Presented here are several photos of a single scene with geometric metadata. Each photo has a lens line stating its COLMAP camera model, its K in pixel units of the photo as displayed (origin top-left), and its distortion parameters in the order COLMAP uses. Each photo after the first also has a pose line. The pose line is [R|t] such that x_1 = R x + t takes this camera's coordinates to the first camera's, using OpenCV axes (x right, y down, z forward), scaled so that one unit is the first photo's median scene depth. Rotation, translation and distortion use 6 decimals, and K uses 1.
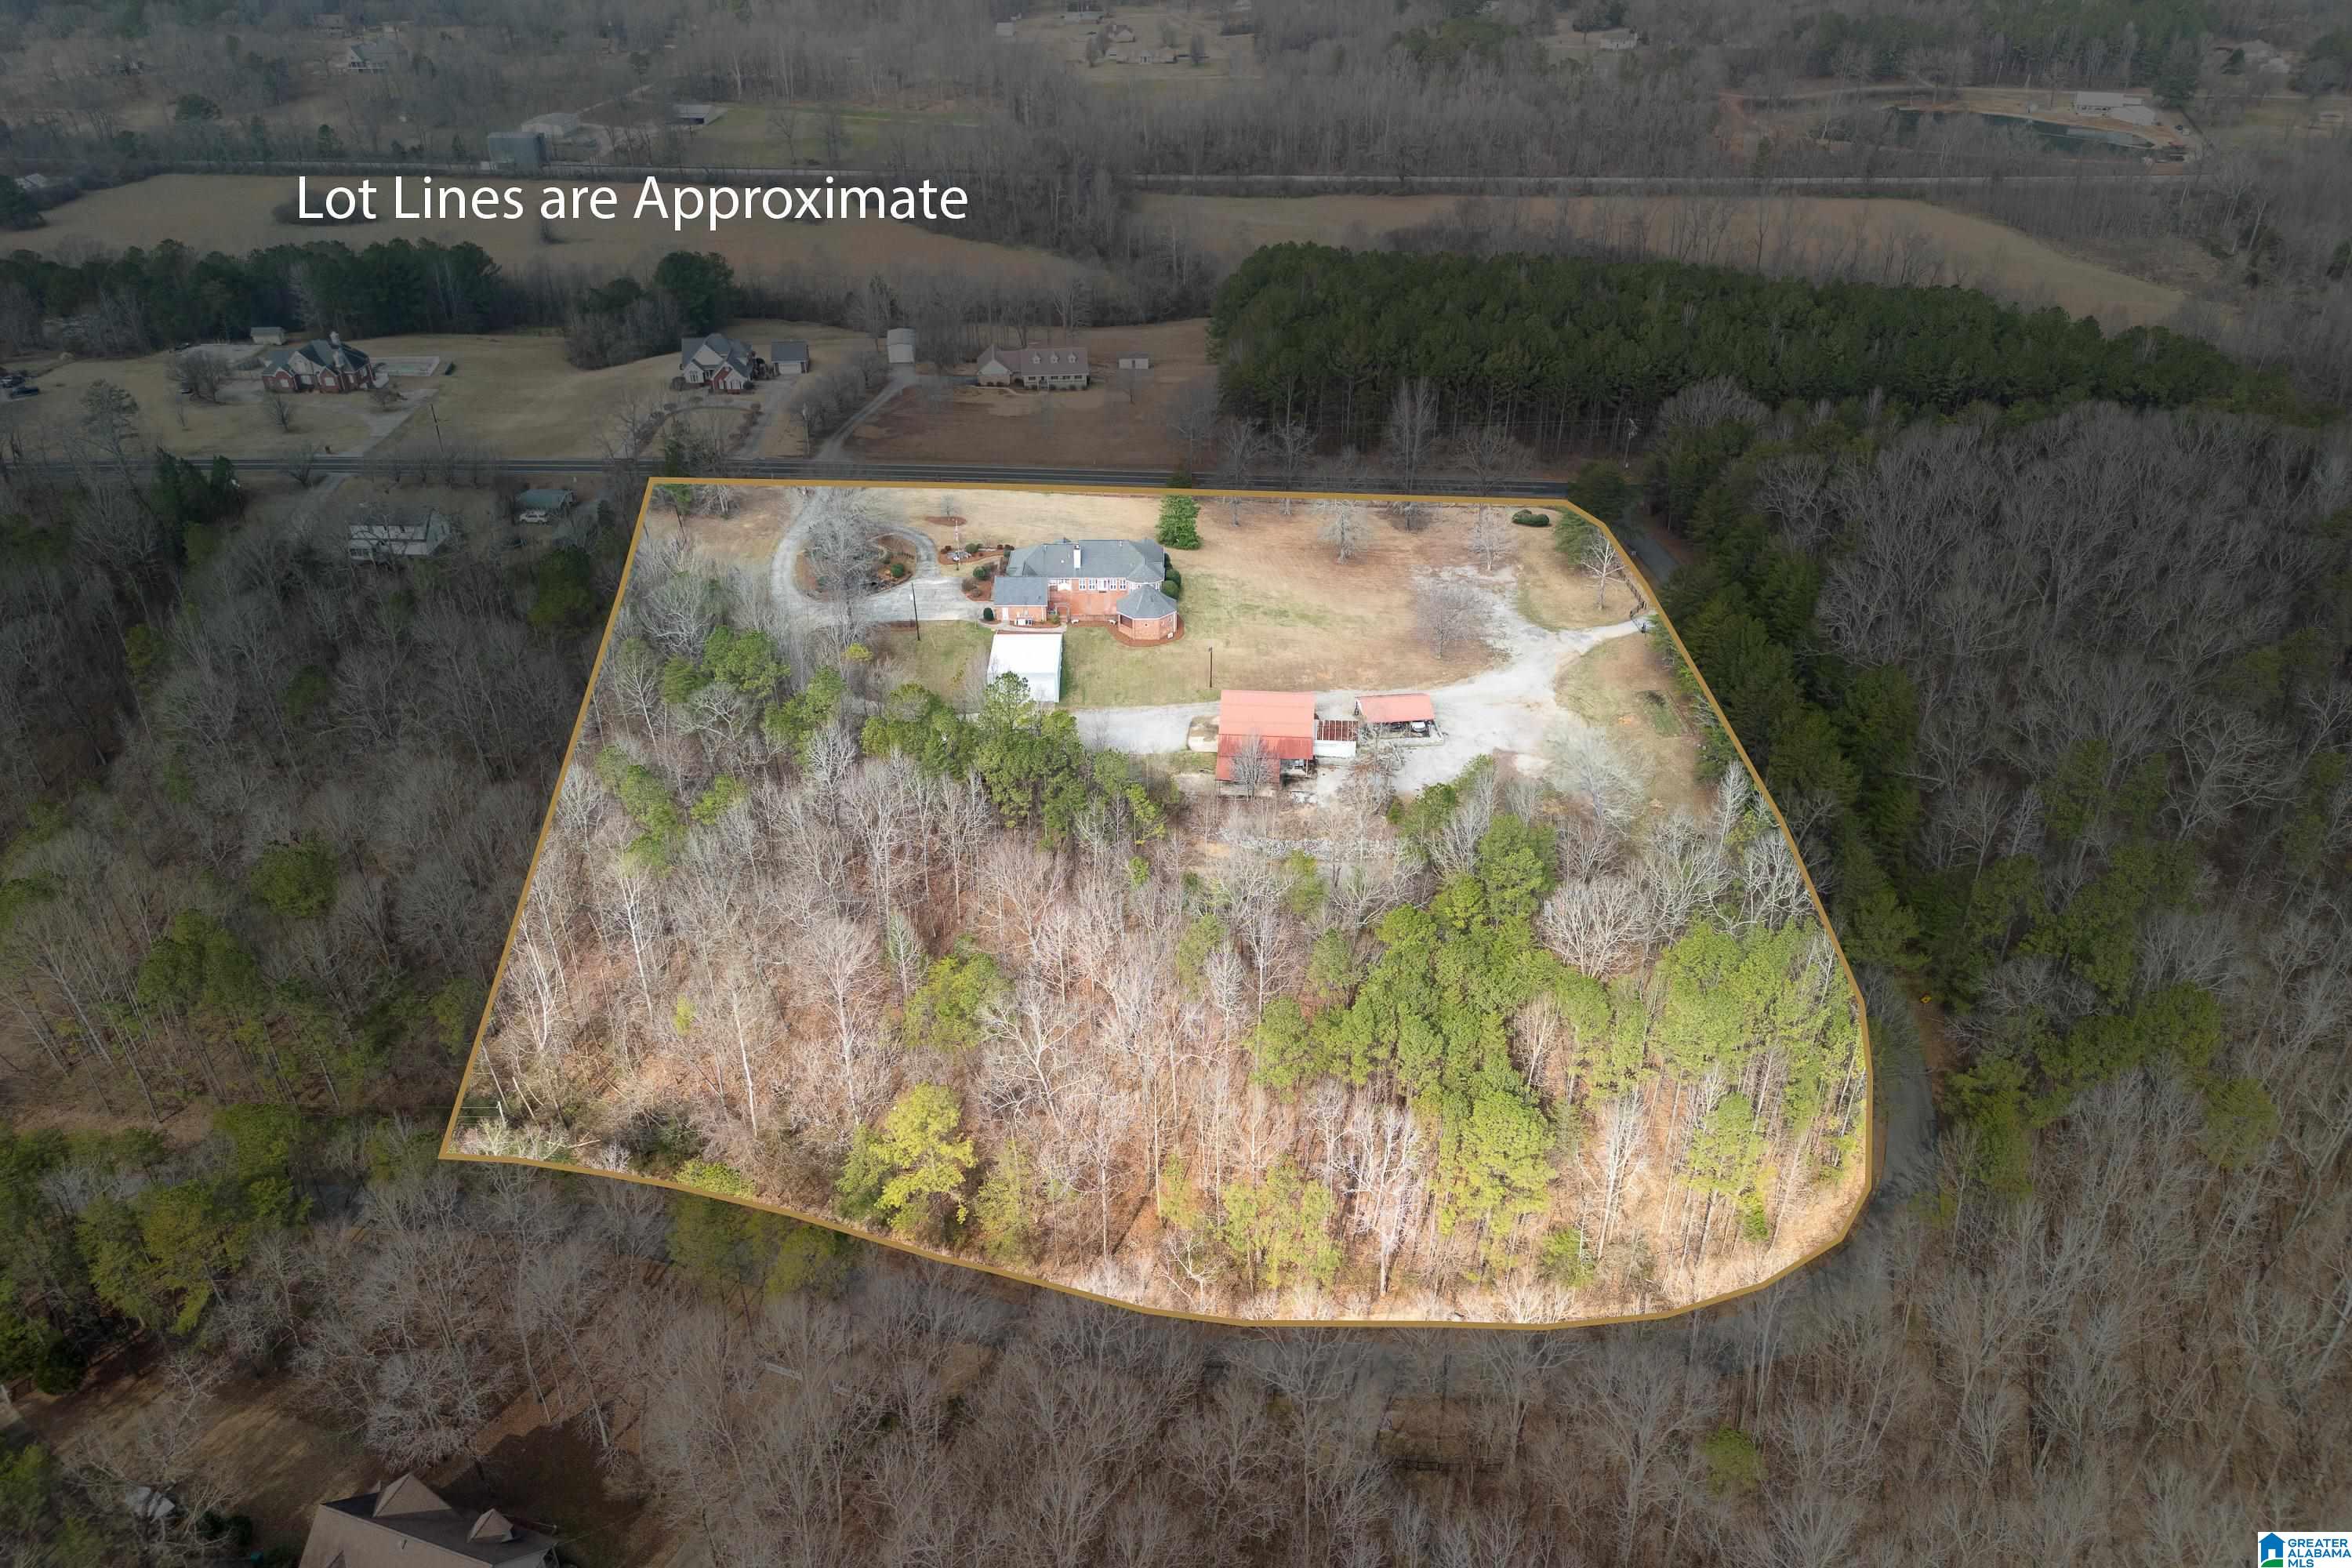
lens RADIAL K [[1661.5, 0, 1144.9], [0, 1661.5, 712.5], [0, 0, 1]] dist [0.056275, -0.057703]
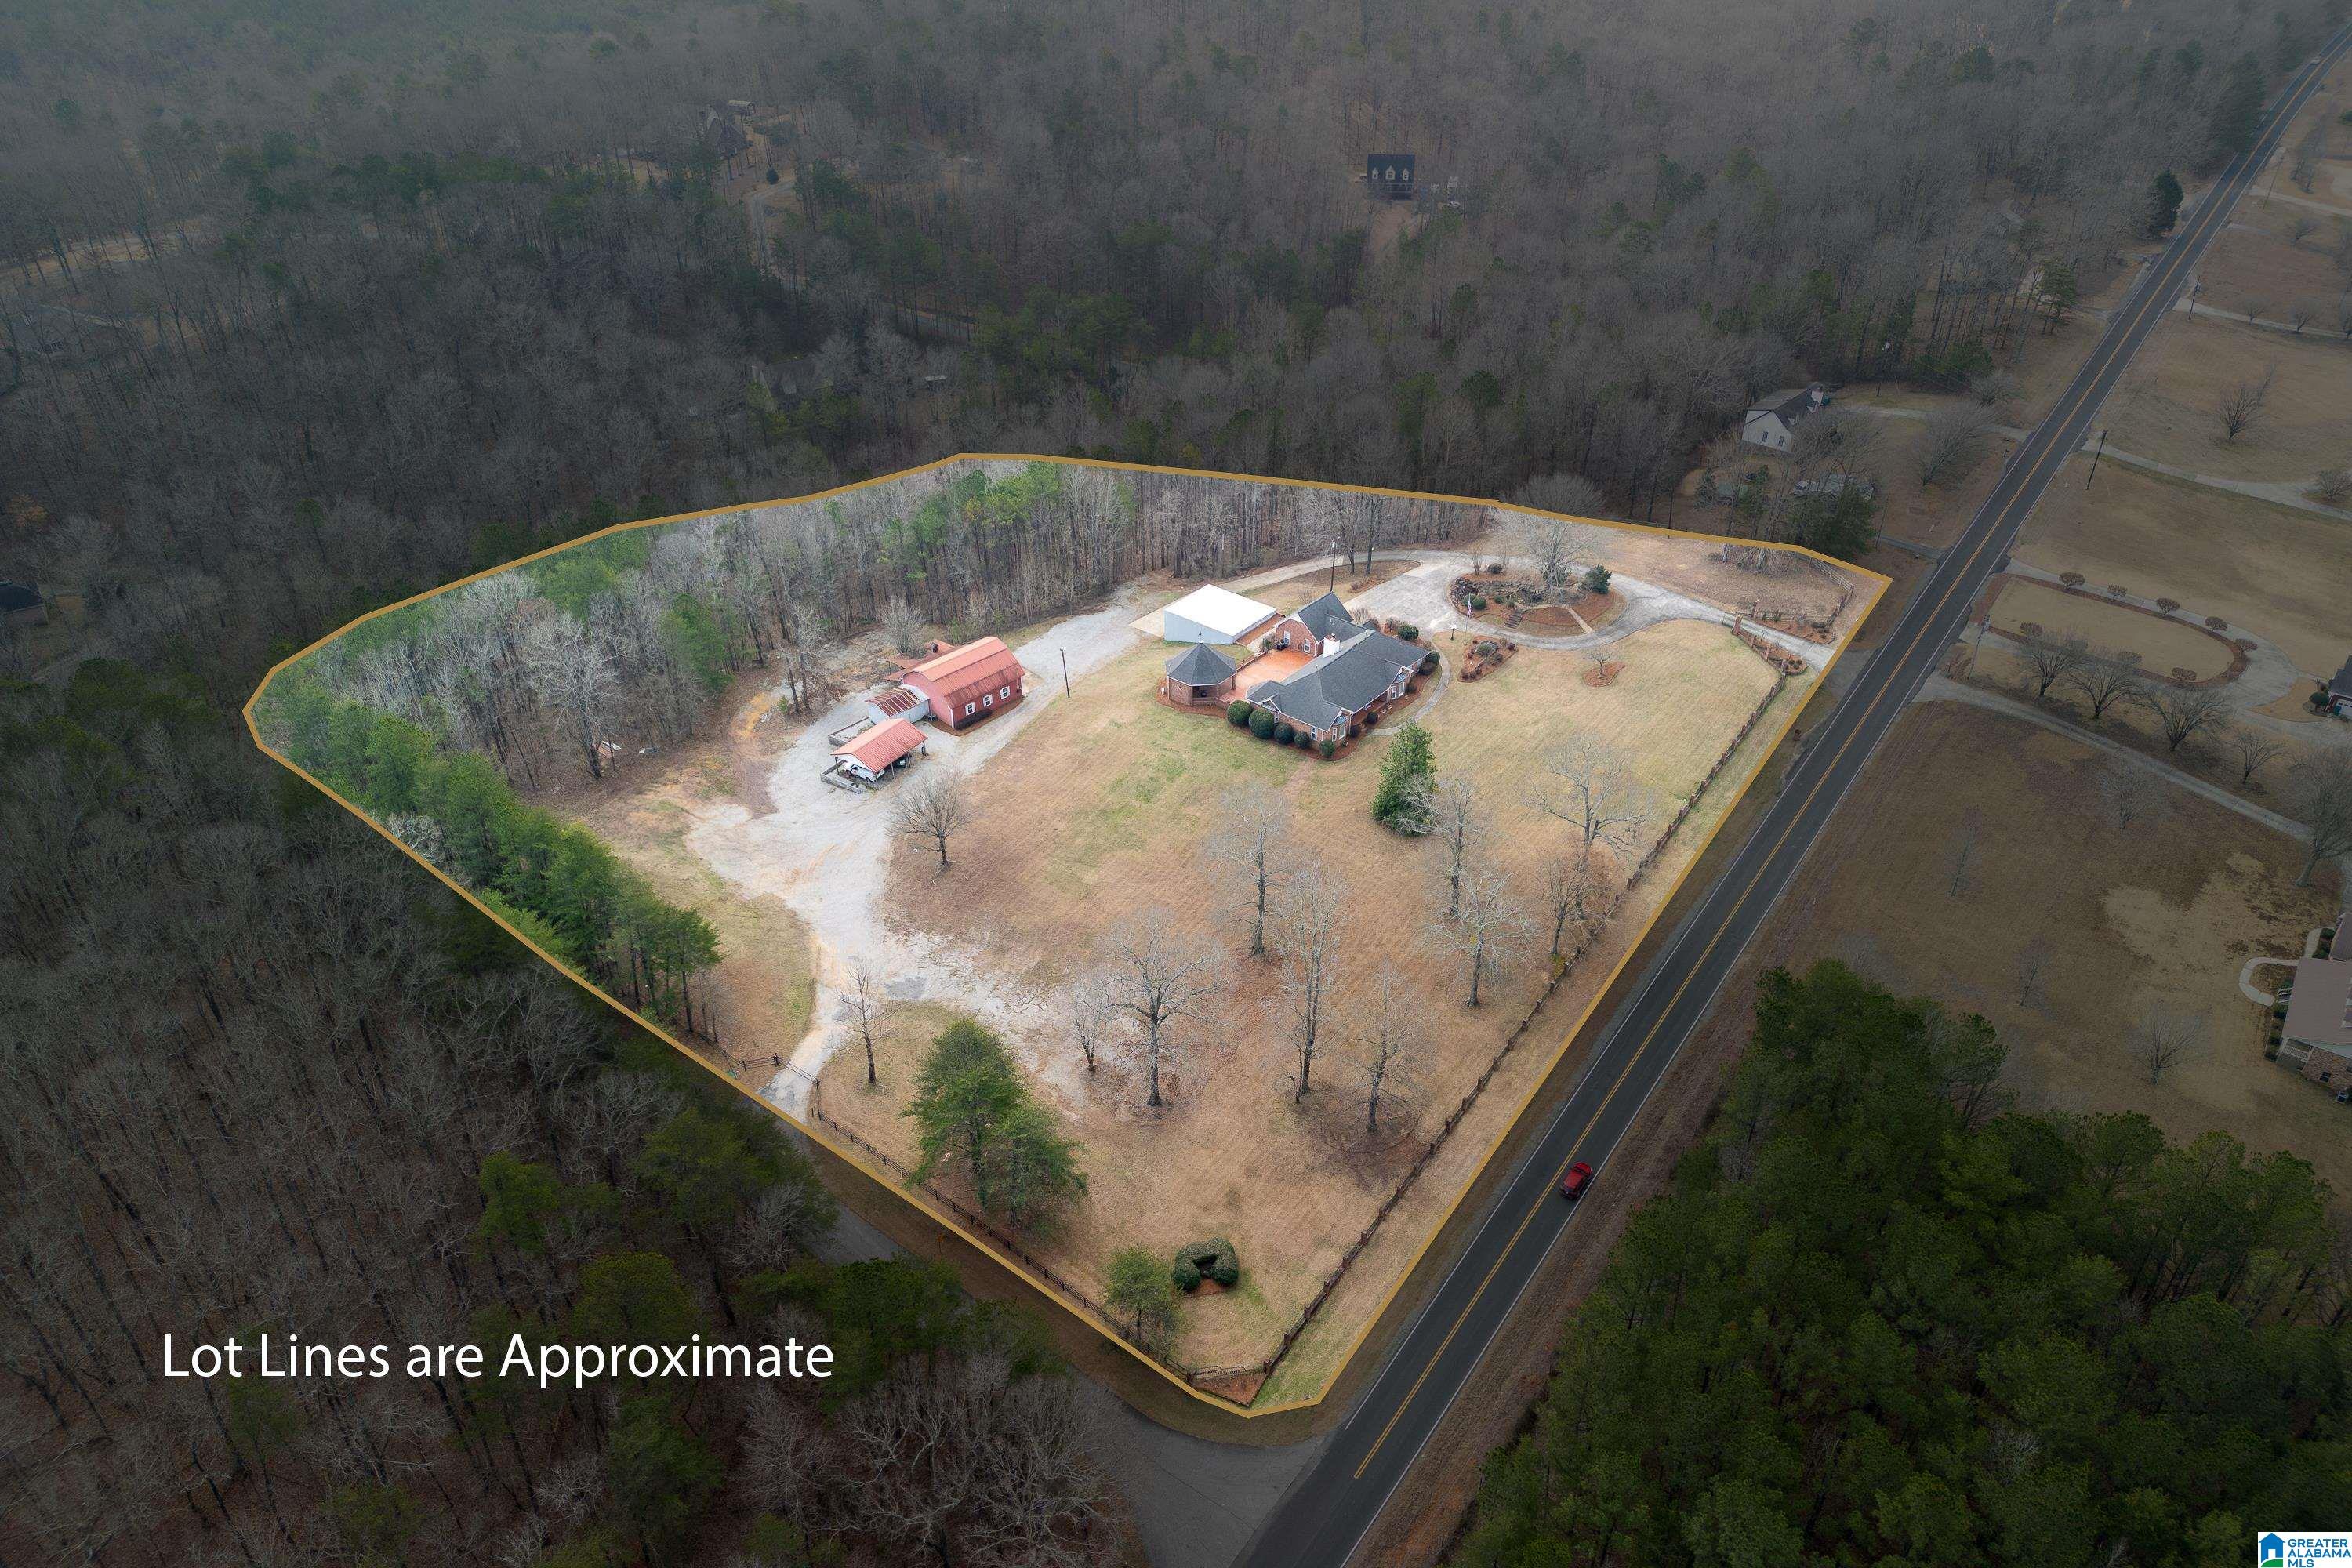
lens RADIAL K [[1702.8, 0, 1164.0], [0, 1702.8, 736.8], [0, 0, 1]] dist [0.062769, -0.072696]
pose [[-0.636033, 0.431572, -0.639694, 0.541916], [-0.359703, 0.567595, 0.740574, -0.631458], [0.682698, 0.701129, -0.205771, 1.094170]]
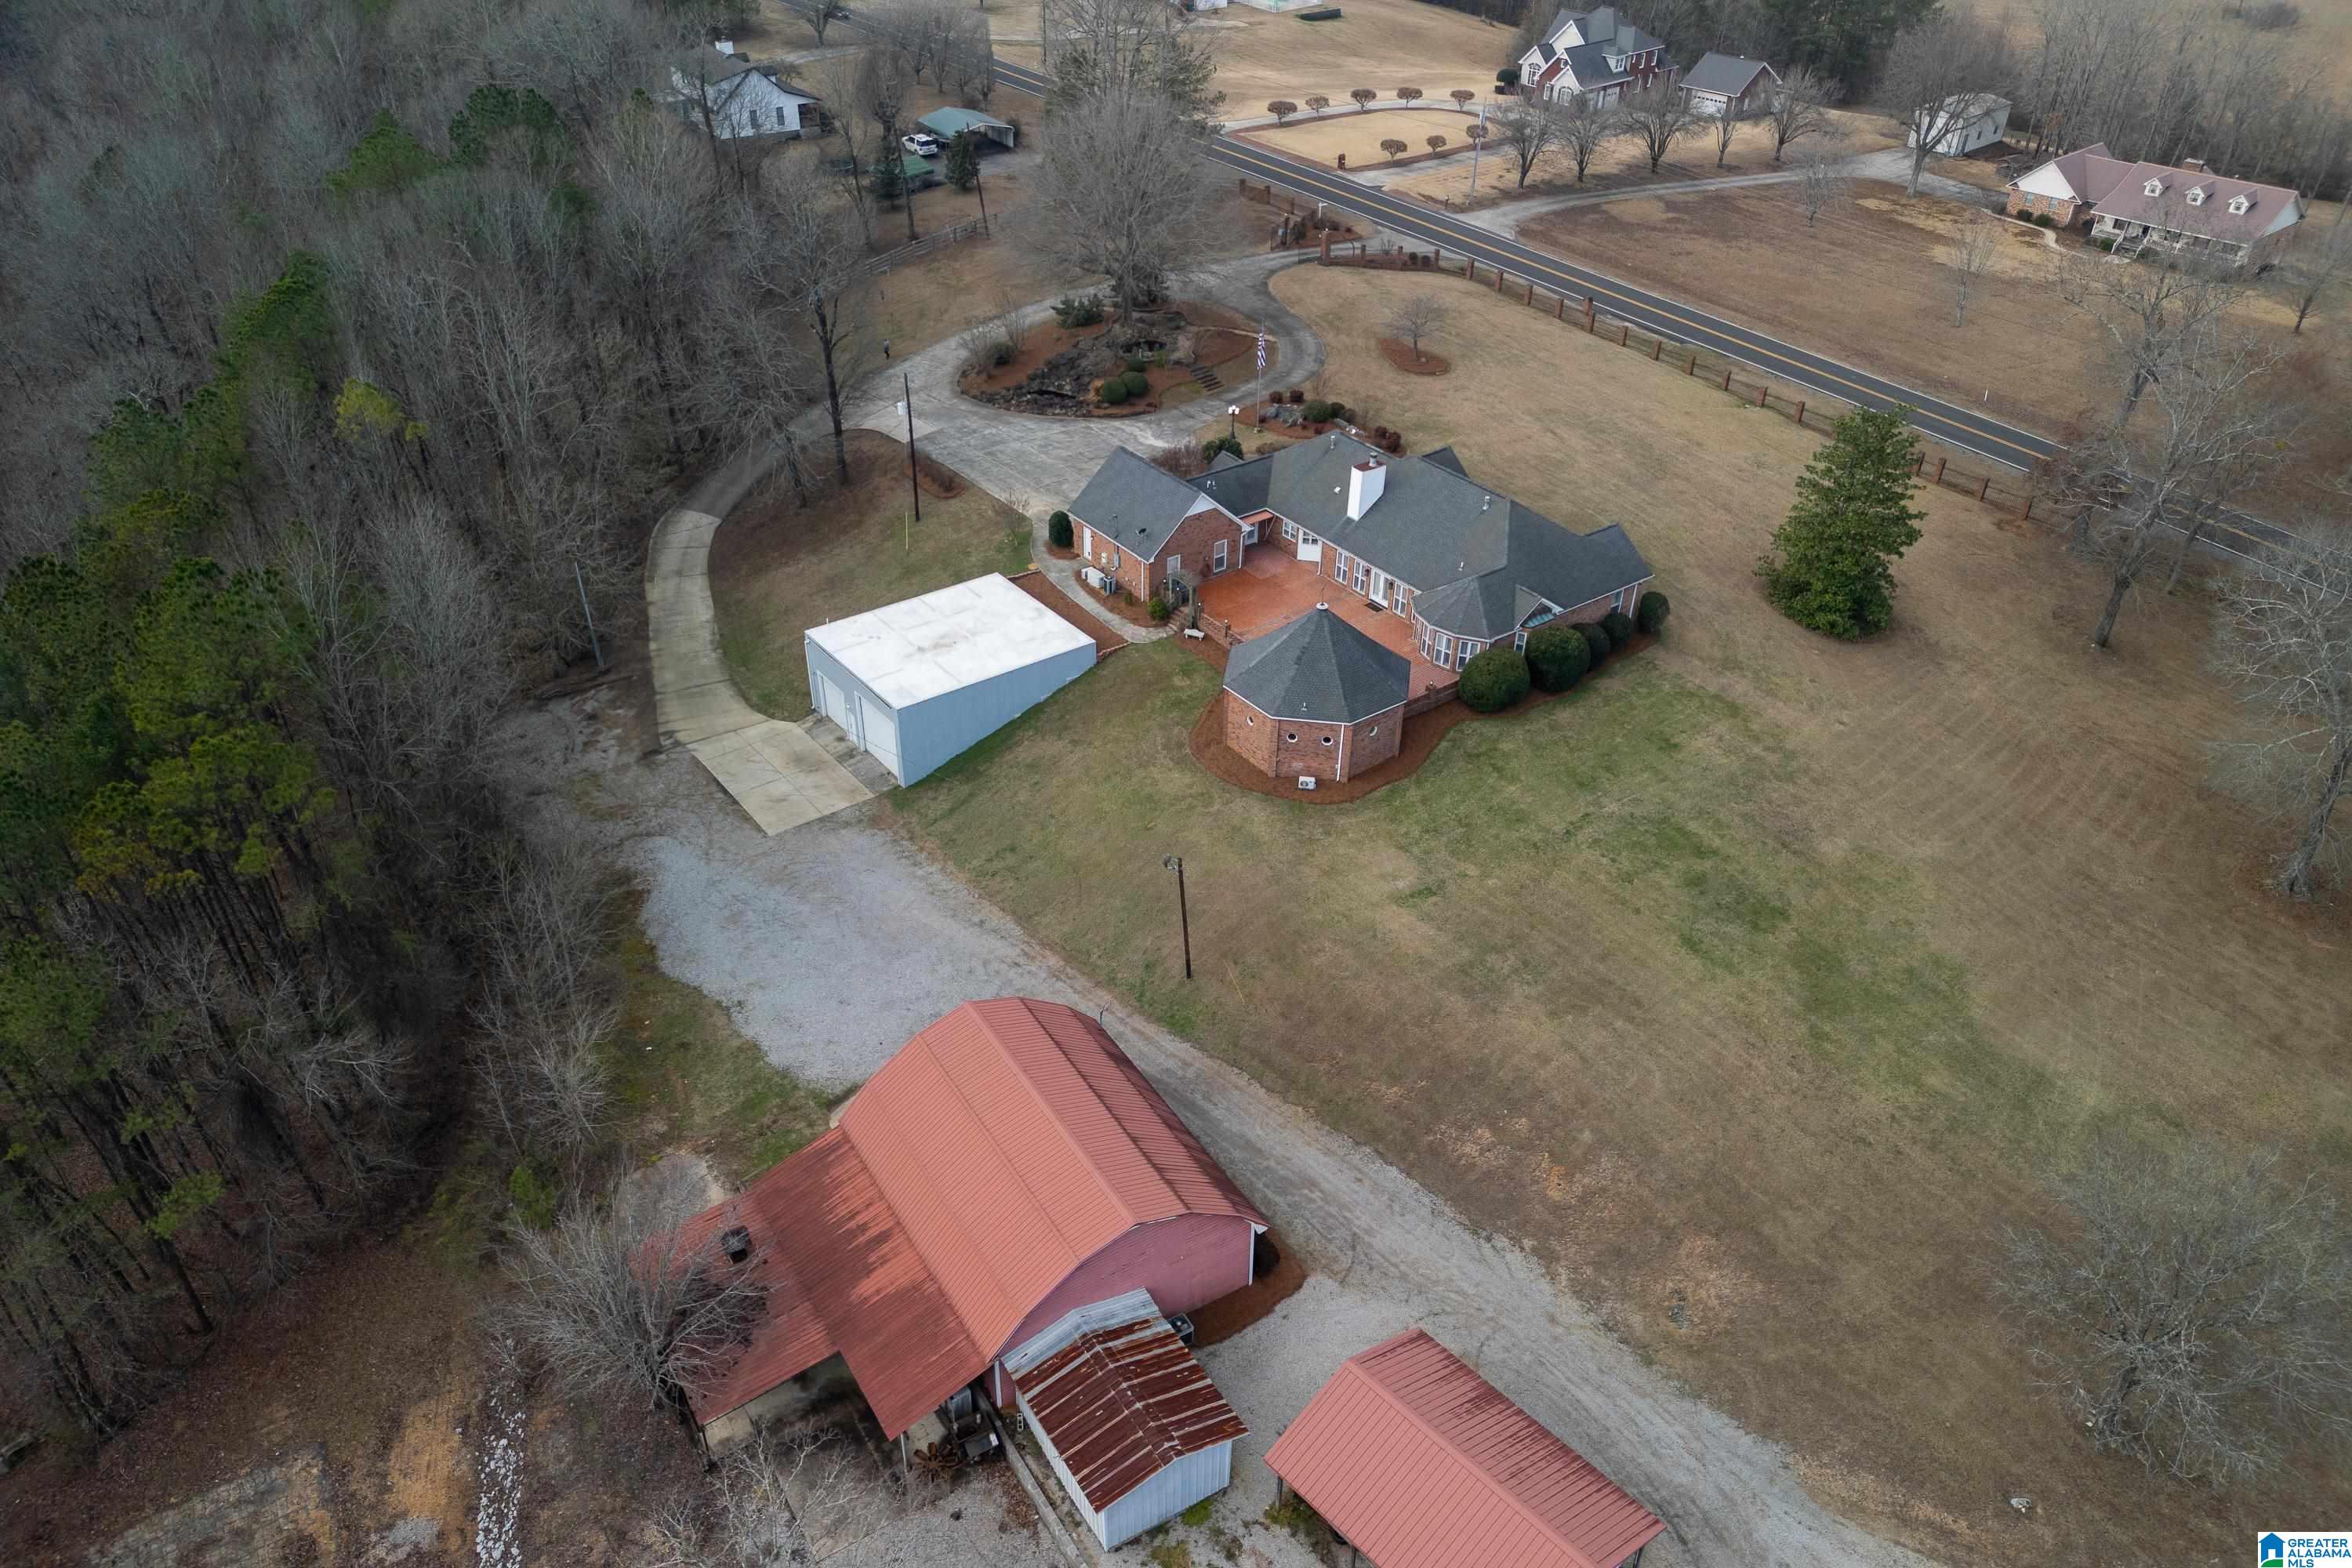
lens RADIAL K [[1663.4, 0, 1128.8], [0, 1663.4, 855.6], [0, 0, 1]] dist [0.087628, -0.102399]
pose [[0.593120, 0.487371, -0.640842, 0.189169], [-0.407566, 0.868197, 0.283062, -0.101349], [0.694333, 0.093296, 0.713581, 0.680868]]
